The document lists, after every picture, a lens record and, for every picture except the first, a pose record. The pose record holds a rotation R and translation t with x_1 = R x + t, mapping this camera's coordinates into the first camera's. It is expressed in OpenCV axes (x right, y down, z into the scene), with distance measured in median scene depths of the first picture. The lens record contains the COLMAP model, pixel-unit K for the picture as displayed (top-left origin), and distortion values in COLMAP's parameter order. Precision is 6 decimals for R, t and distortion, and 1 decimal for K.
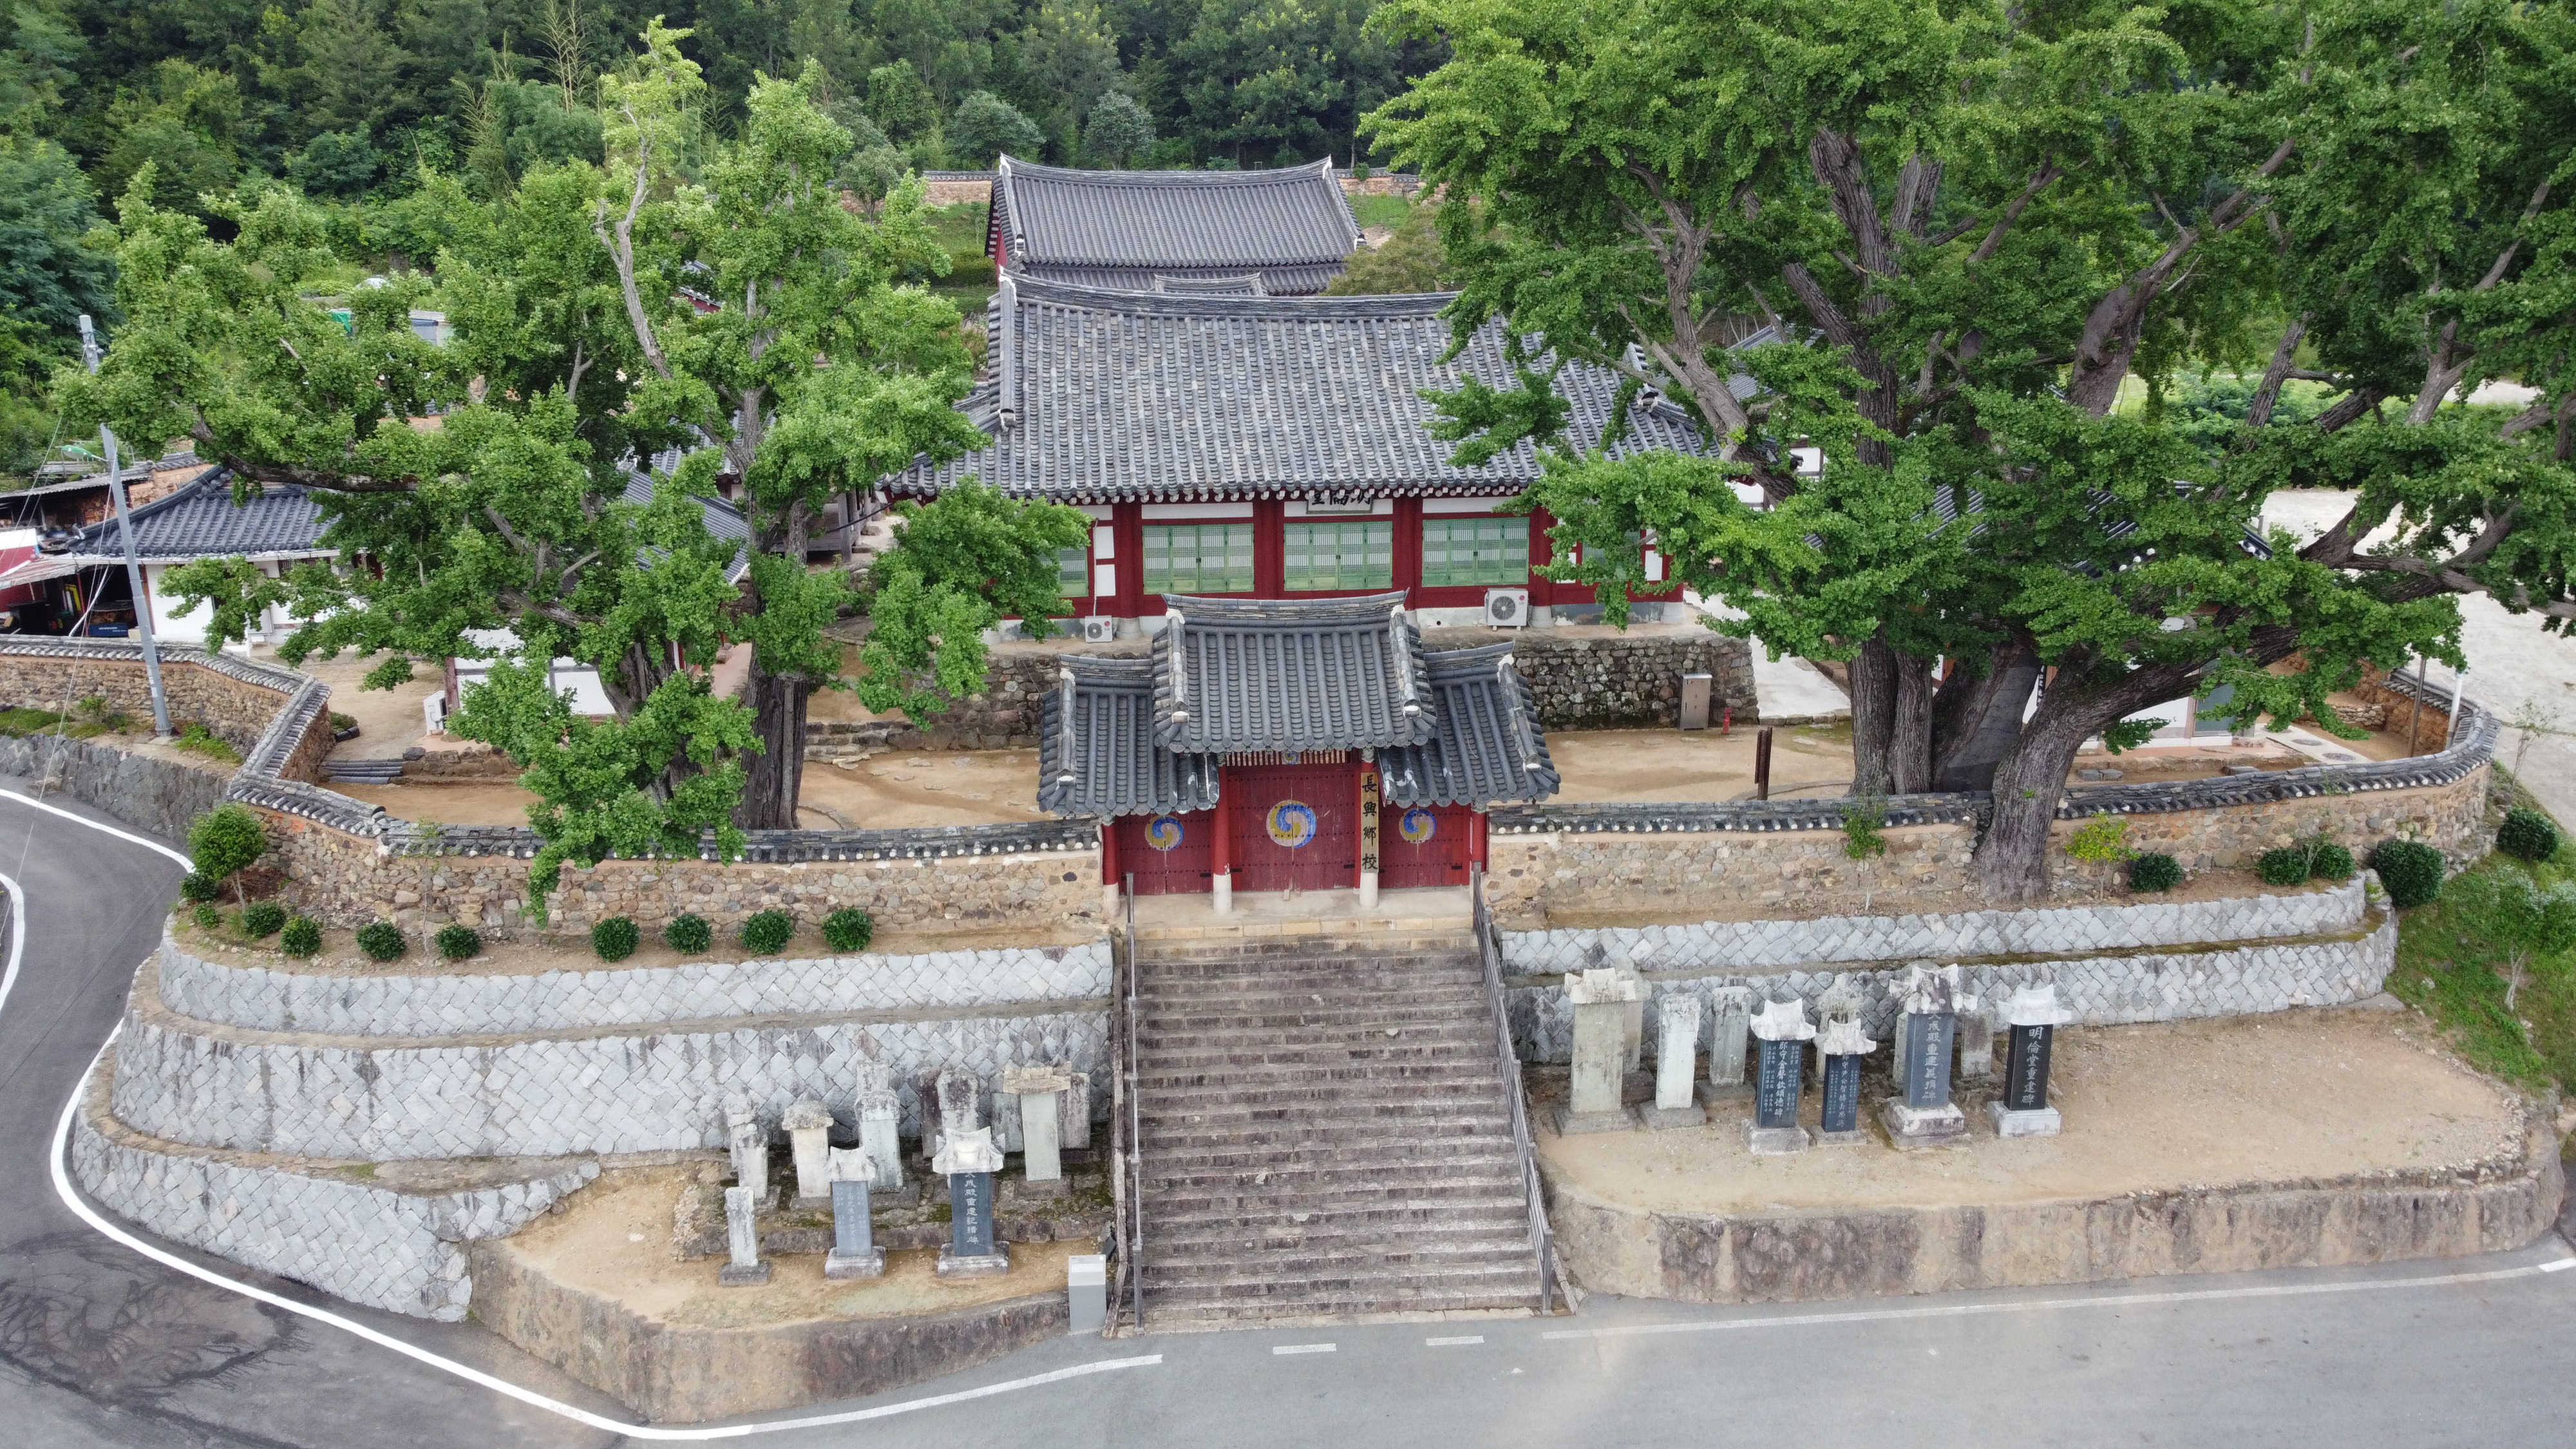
lens RADIAL K [[1998.5, 0, 1283.7], [0, 1998.5, 735.6], [0, 0, 1]] dist [-0.006031, 0.001518]
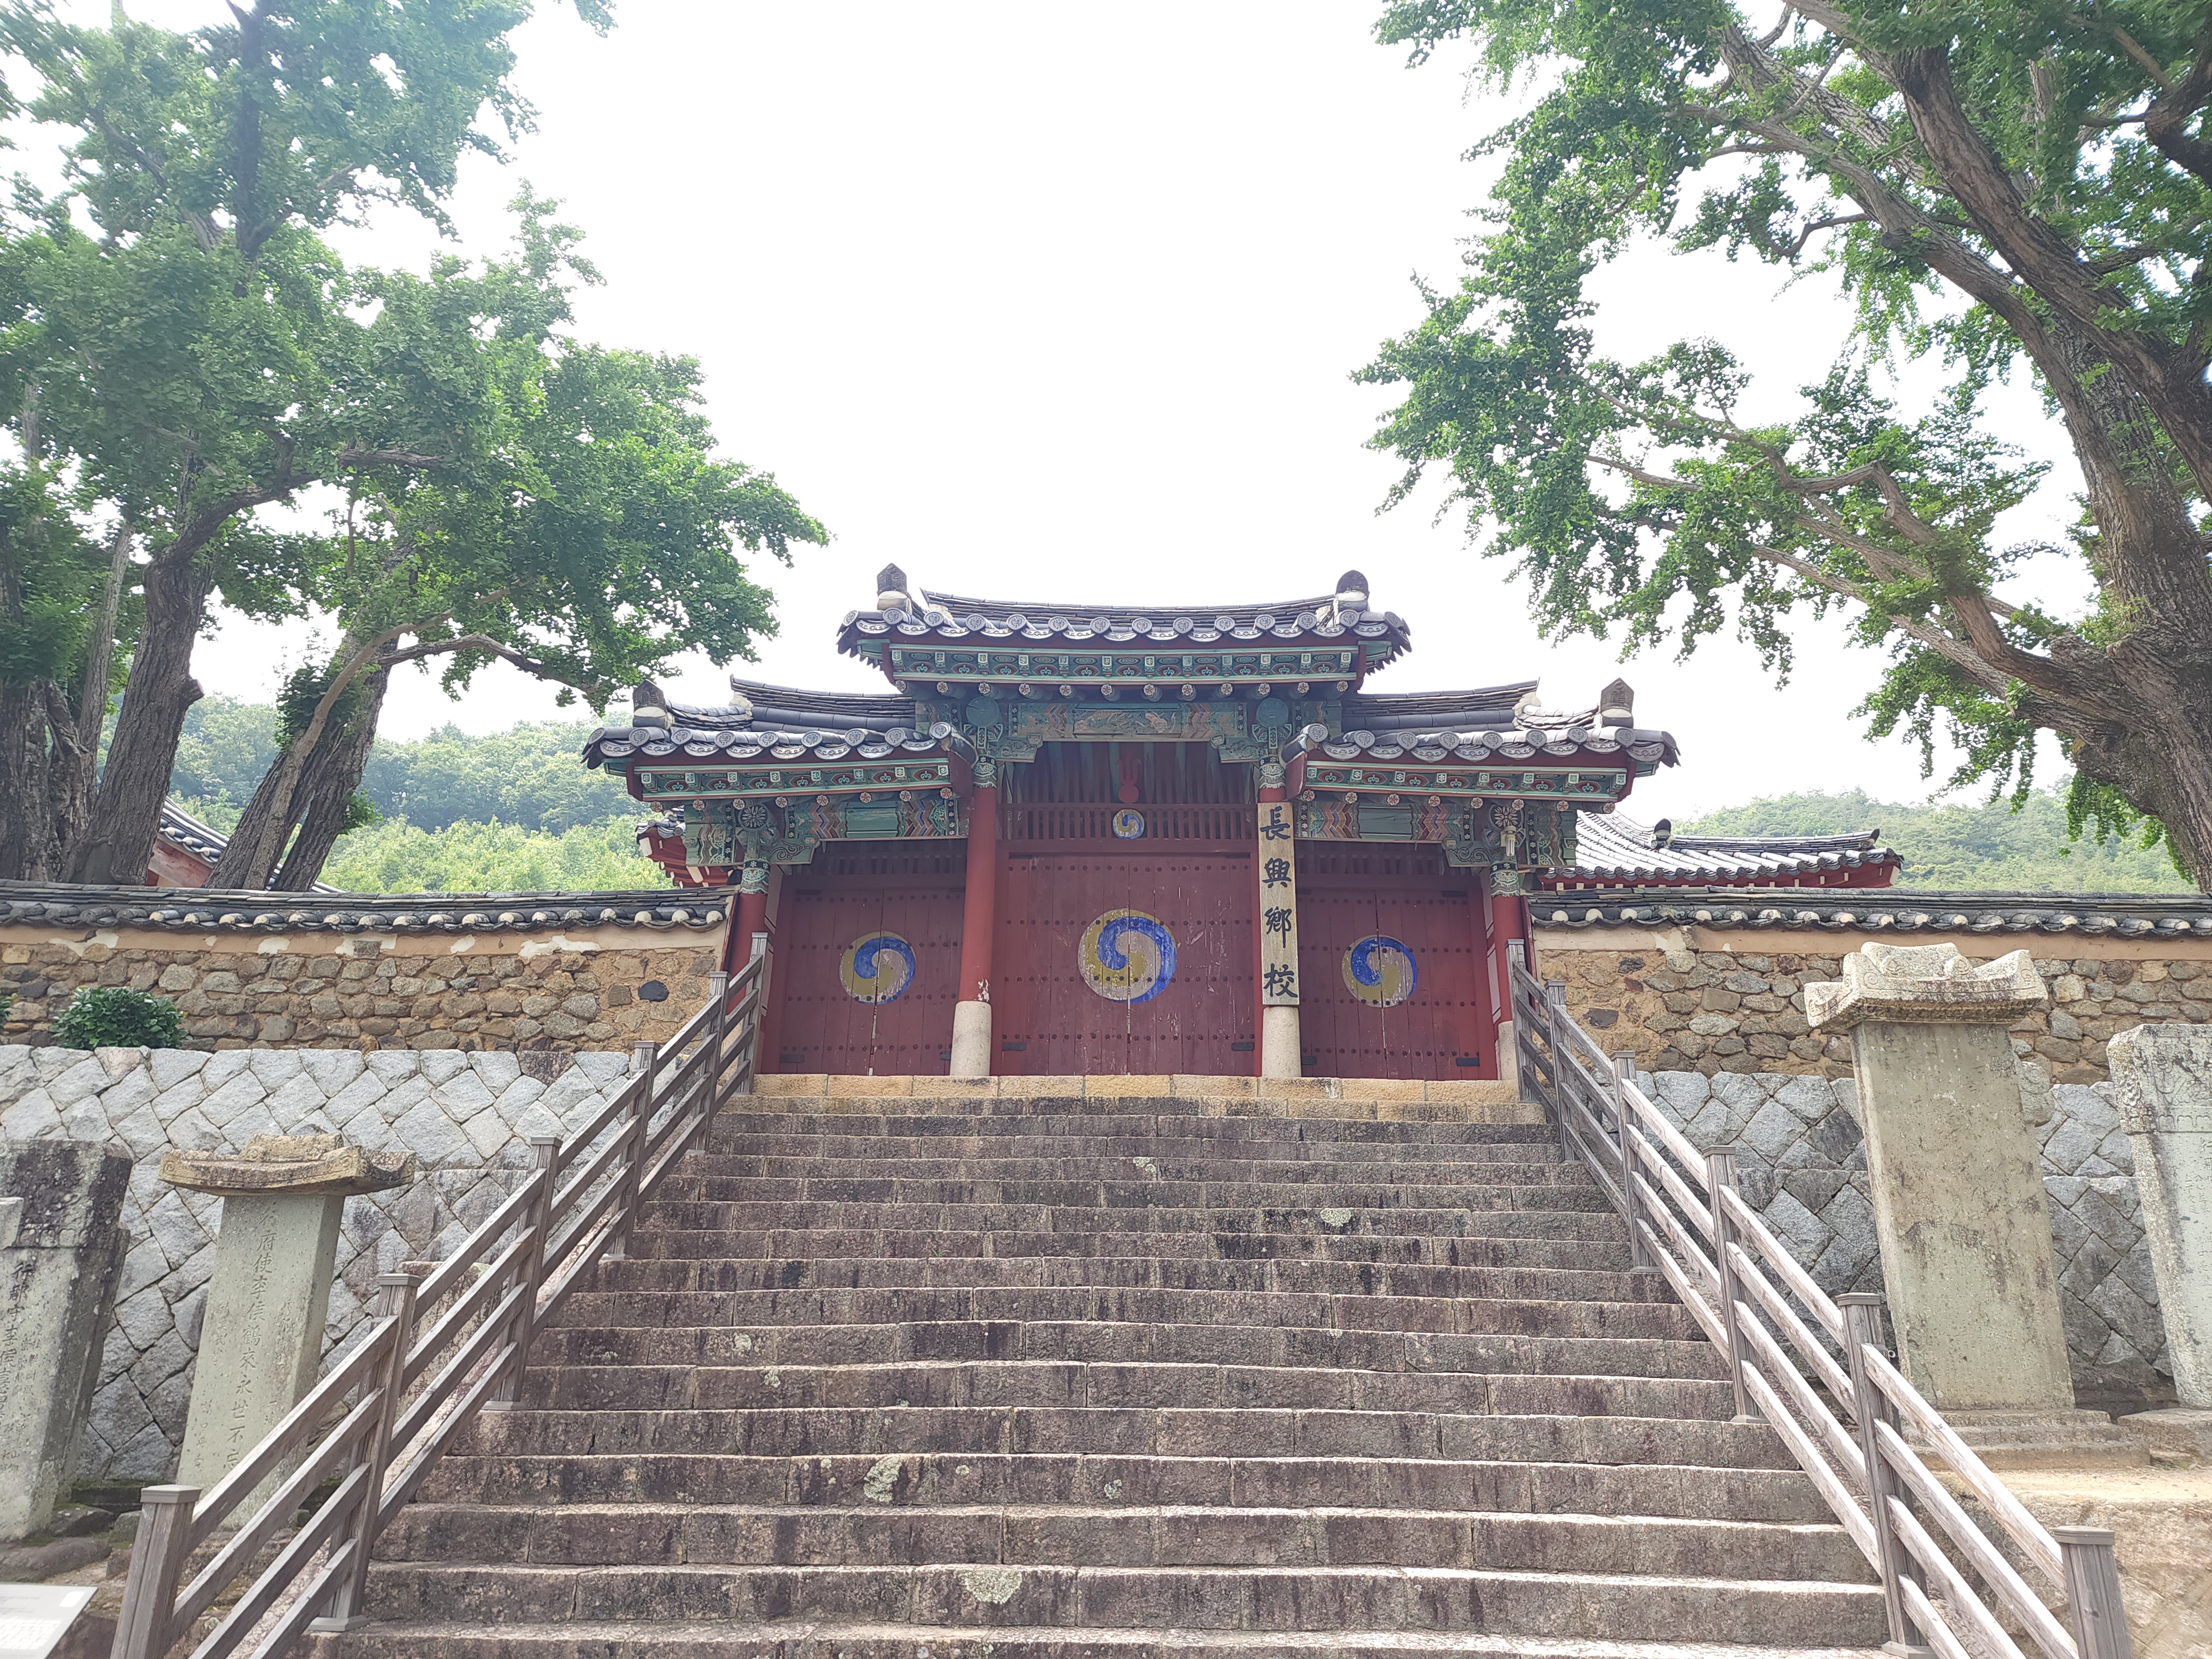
lens RADIAL K [[1491.4, 0, 1121.2], [0, 1491.4, 823.1], [0, 0, 1]] dist [0.091913, -0.090793]
pose [[0.995276, -0.011297, -0.096428, 0.040088], [-0.046777, 0.814533, -0.578228, 0.240564], [0.085076, 0.580007, 0.810157, 0.688121]]
